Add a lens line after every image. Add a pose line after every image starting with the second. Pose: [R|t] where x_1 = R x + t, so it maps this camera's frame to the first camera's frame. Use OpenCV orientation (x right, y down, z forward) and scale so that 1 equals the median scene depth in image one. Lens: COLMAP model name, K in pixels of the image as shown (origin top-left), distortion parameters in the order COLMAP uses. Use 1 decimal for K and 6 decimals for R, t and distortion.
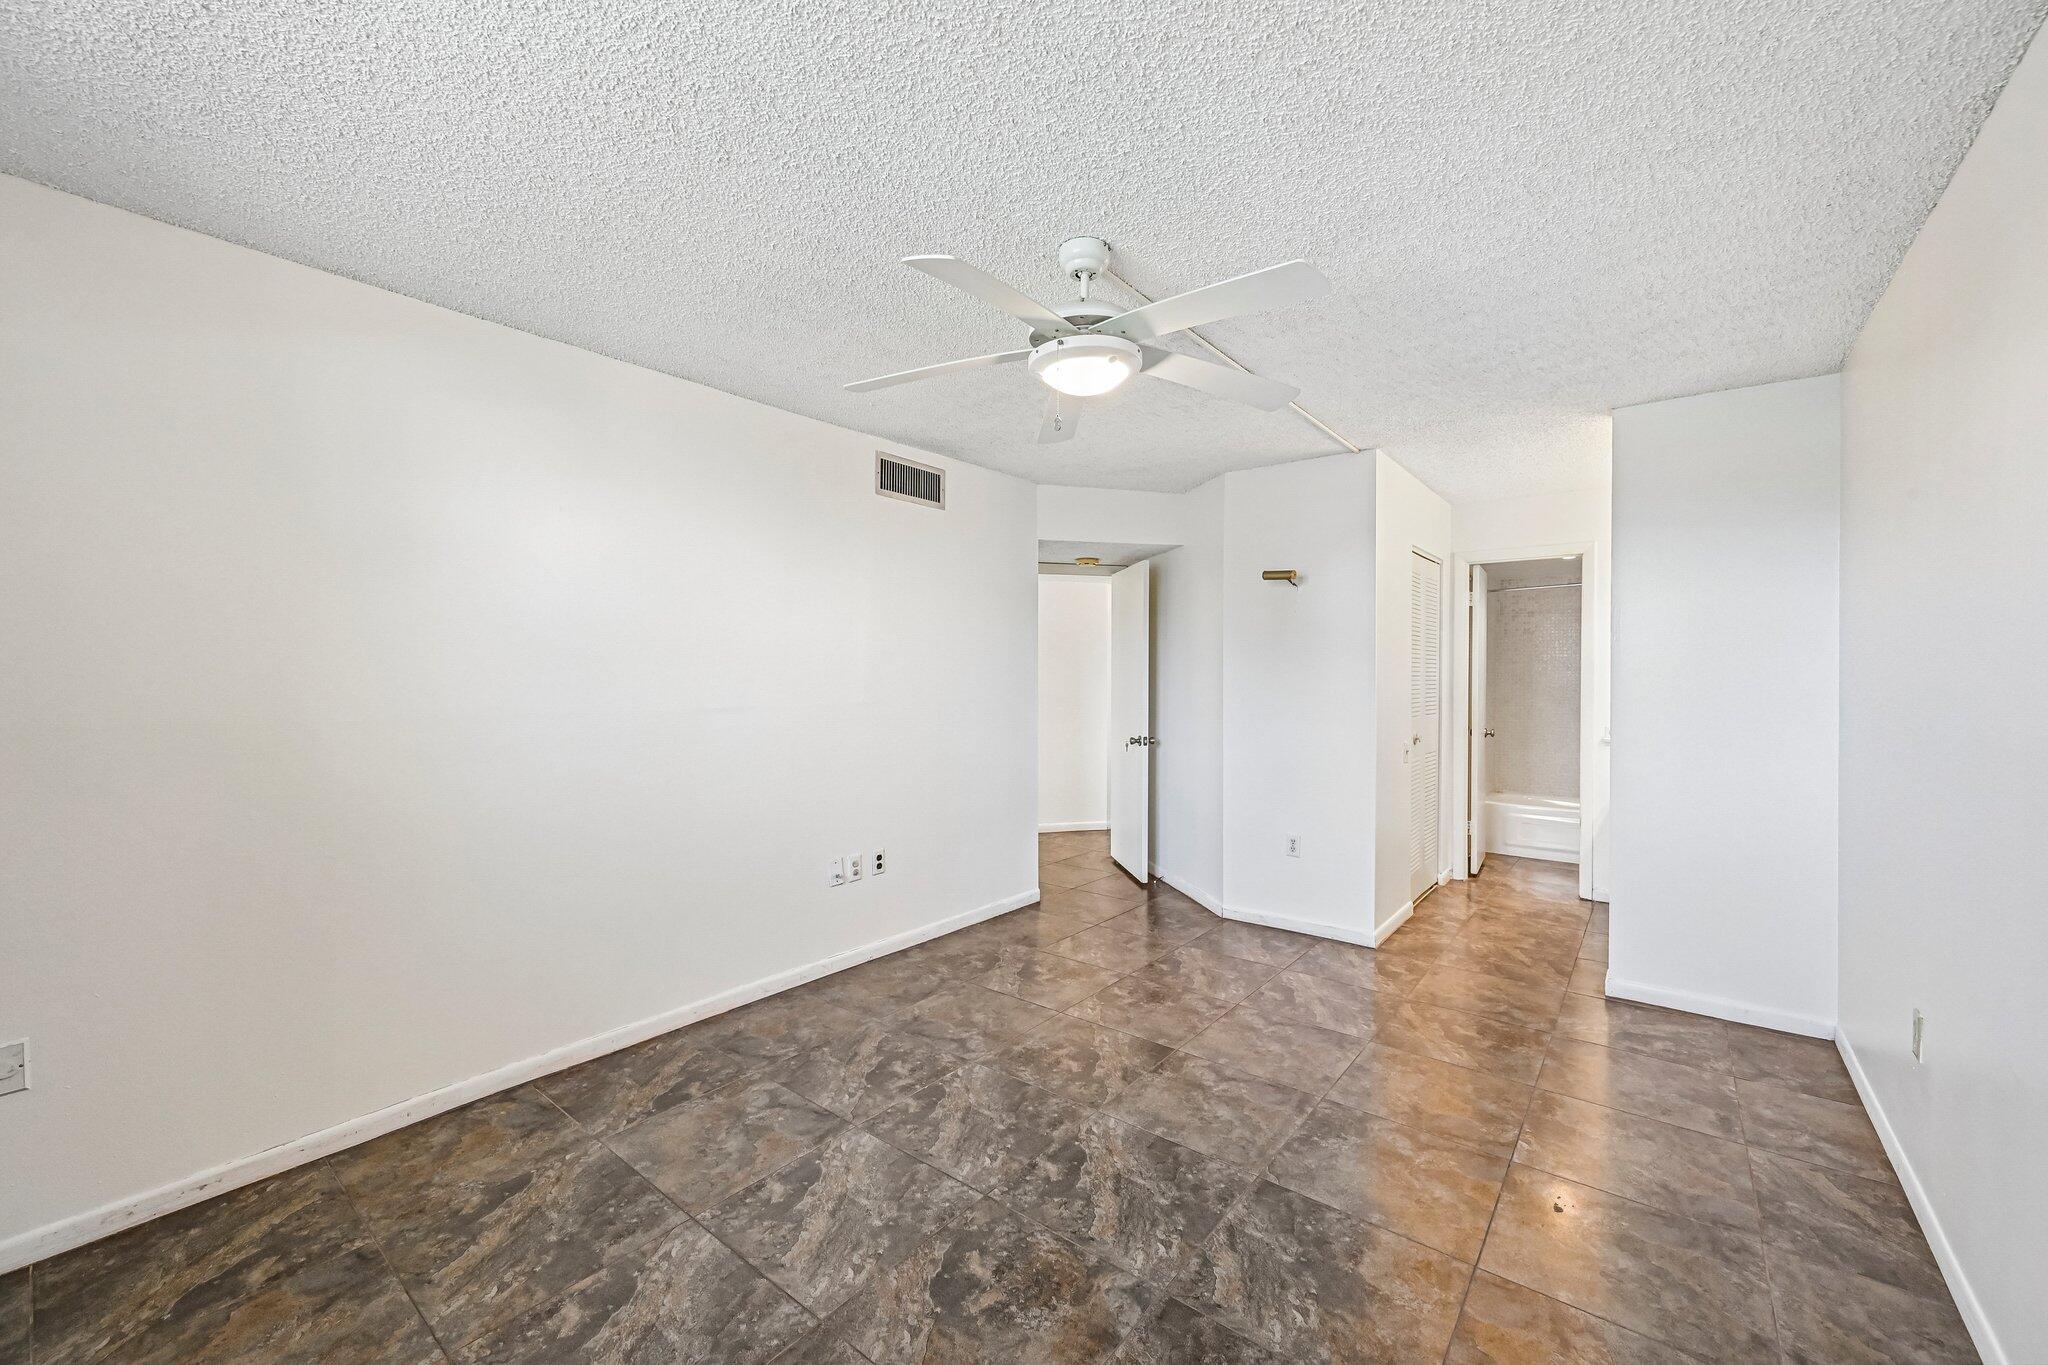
lens RADIAL K [[807.1, 0, 1024.6], [0, 807.1, 677.7], [0, 0, 1]] dist [0.000511, -0.000047]
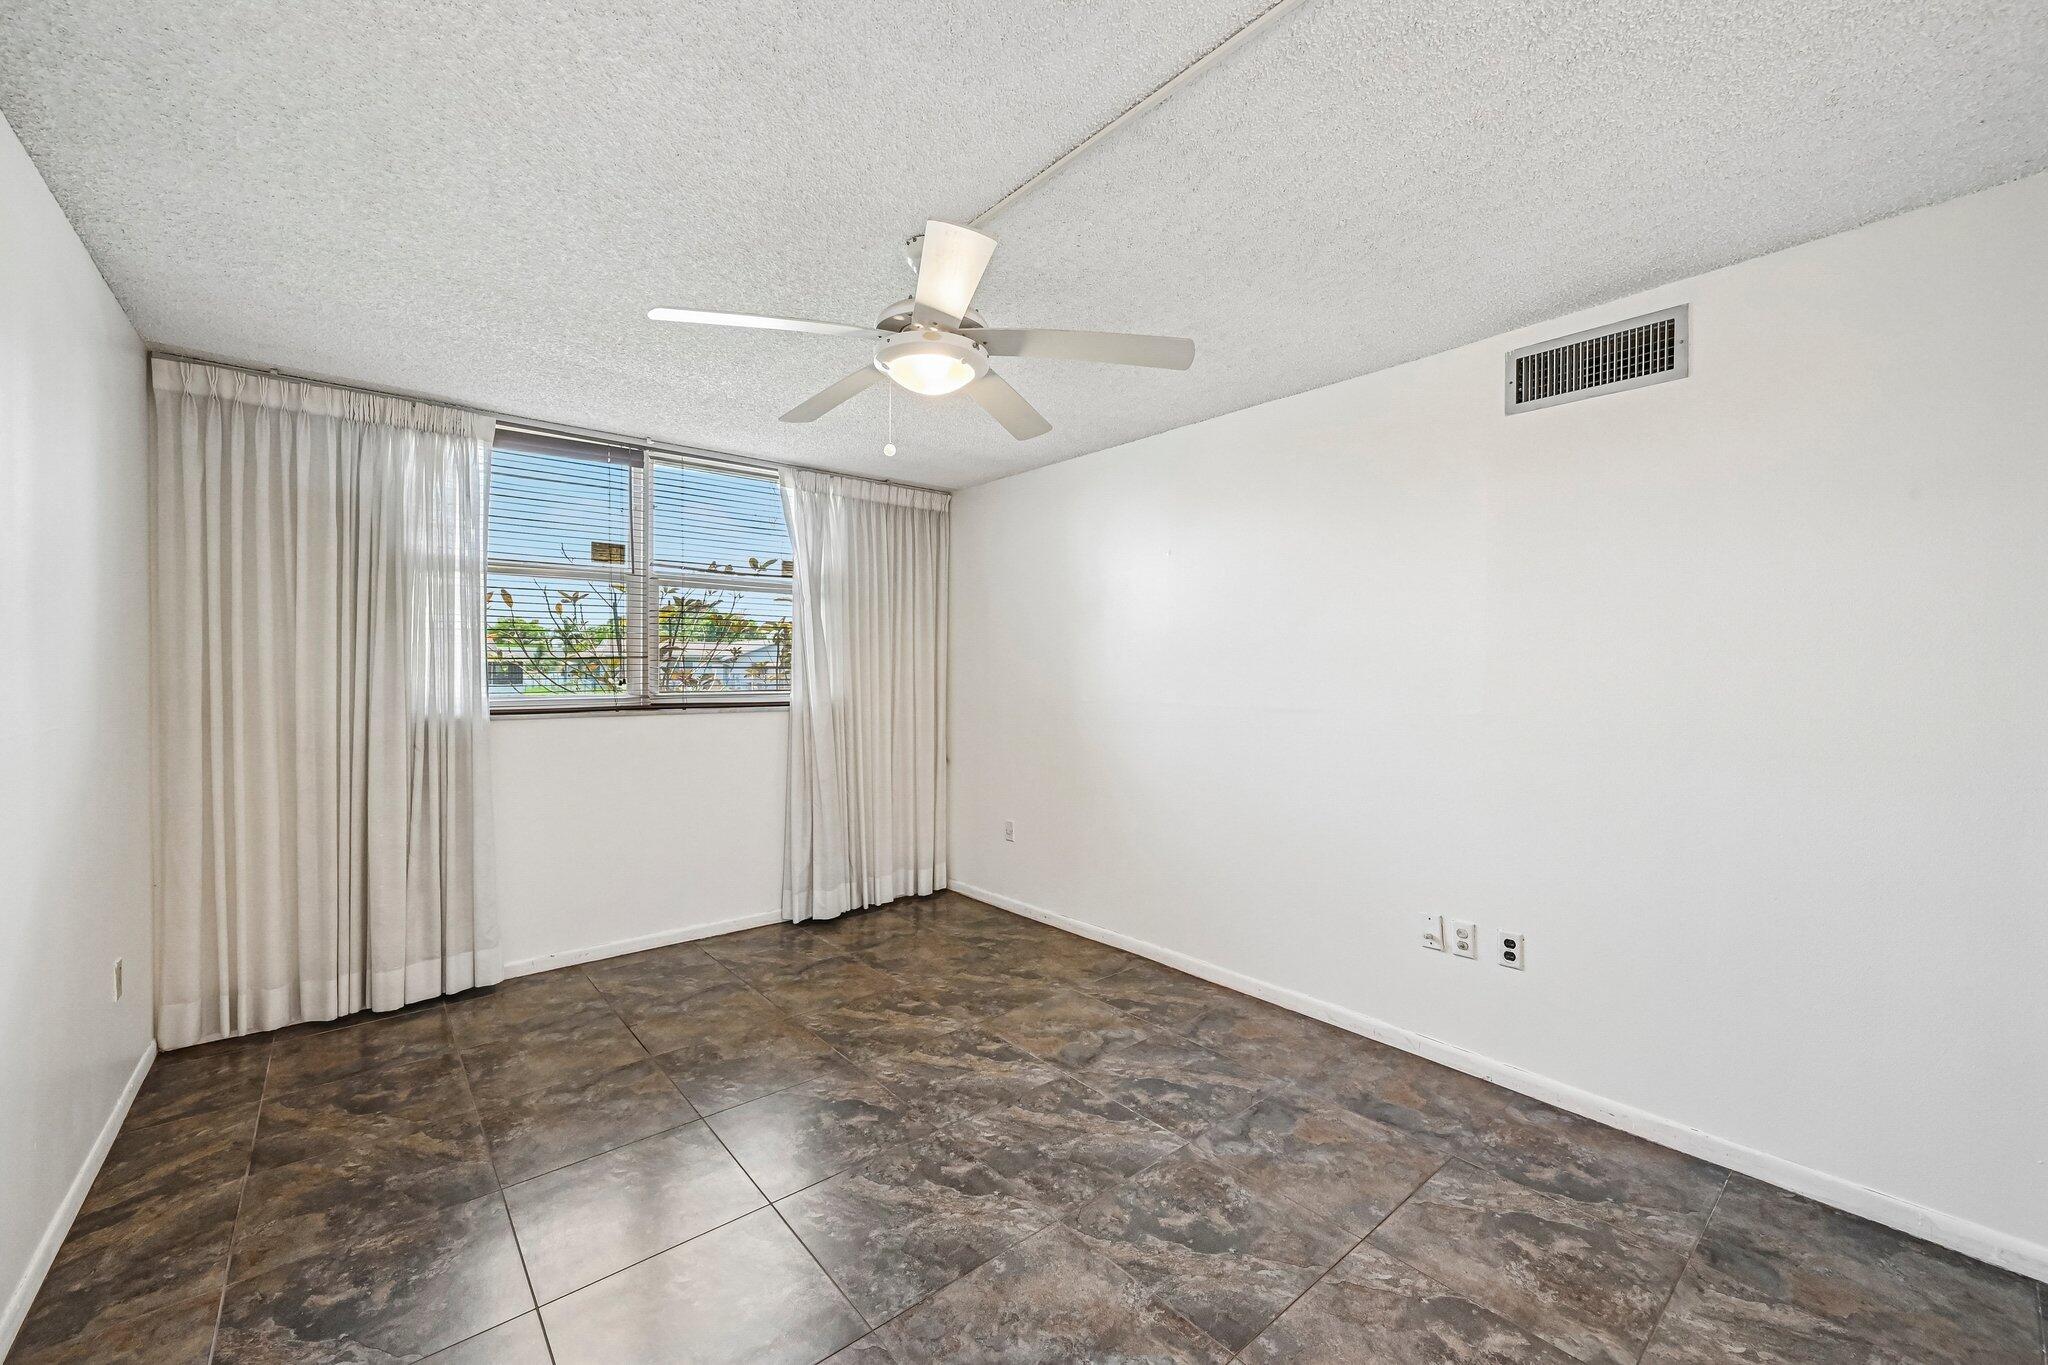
lens RADIAL K [[807.1, 0, 1024.6], [0, 807.1, 677.7], [0, 0, 1]] dist [0.000511, -0.000047]
pose [[-0.190570, 0.006359, -0.981653, 0.884774], [-0.008342, 0.999932, 0.008096, -0.008221], [0.981638, 0.009732, -0.190504, 1.122615]]
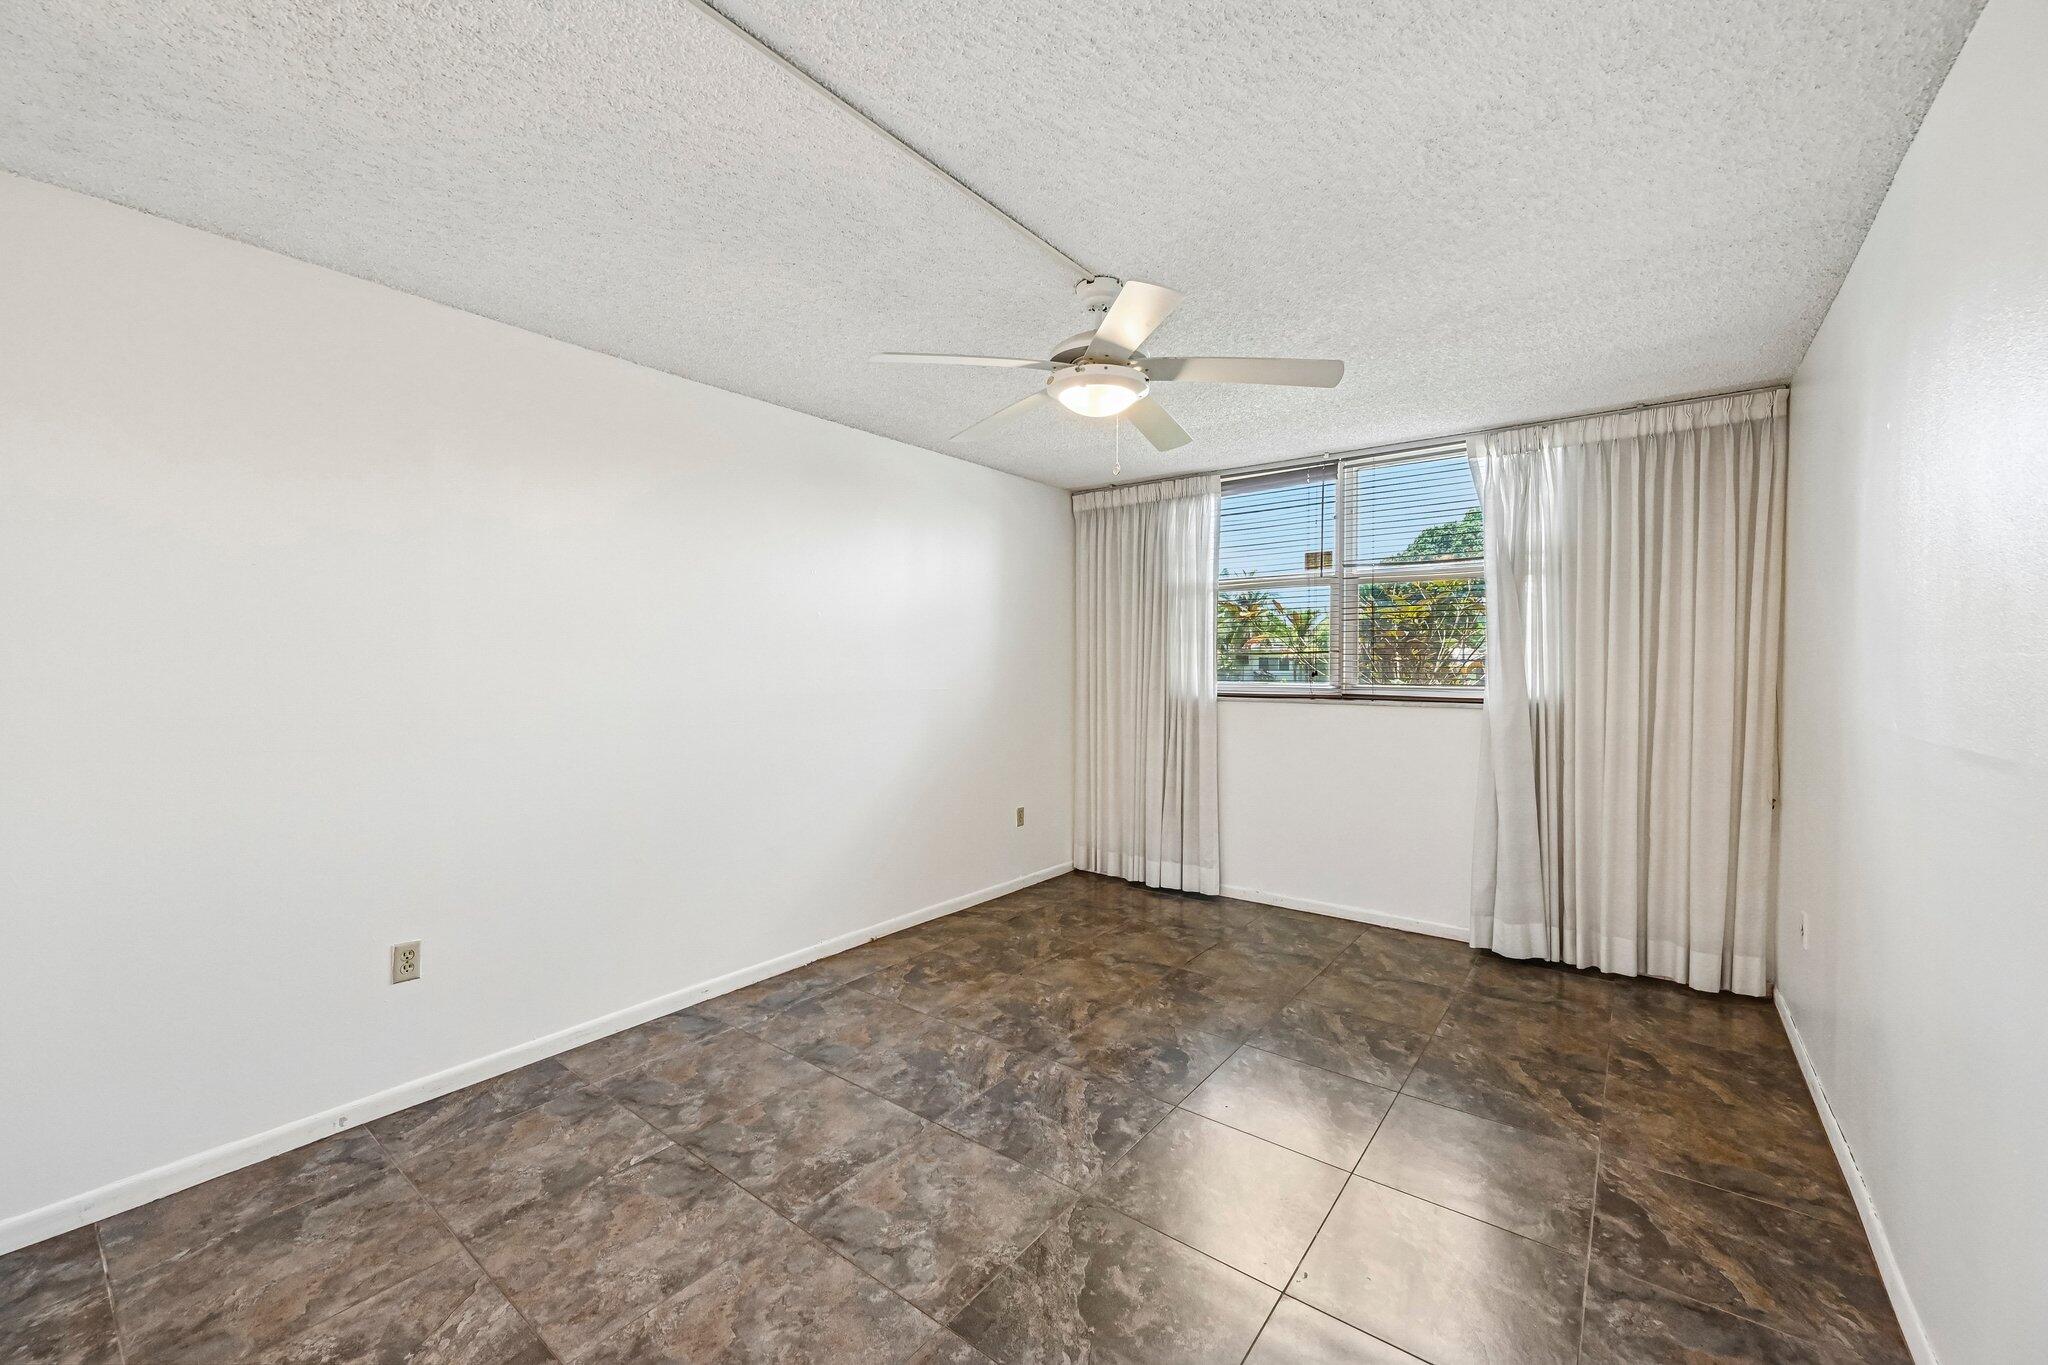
lens RADIAL K [[807.1, 0, 1024.6], [0, 807.1, 677.7], [0, 0, 1]] dist [0.000511, -0.000047]
pose [[-0.999798, -0.002893, -0.019873, 0.168705], [-0.003386, 0.999687, 0.024807, -0.013852], [0.019795, 0.024869, -0.999495, 1.825932]]
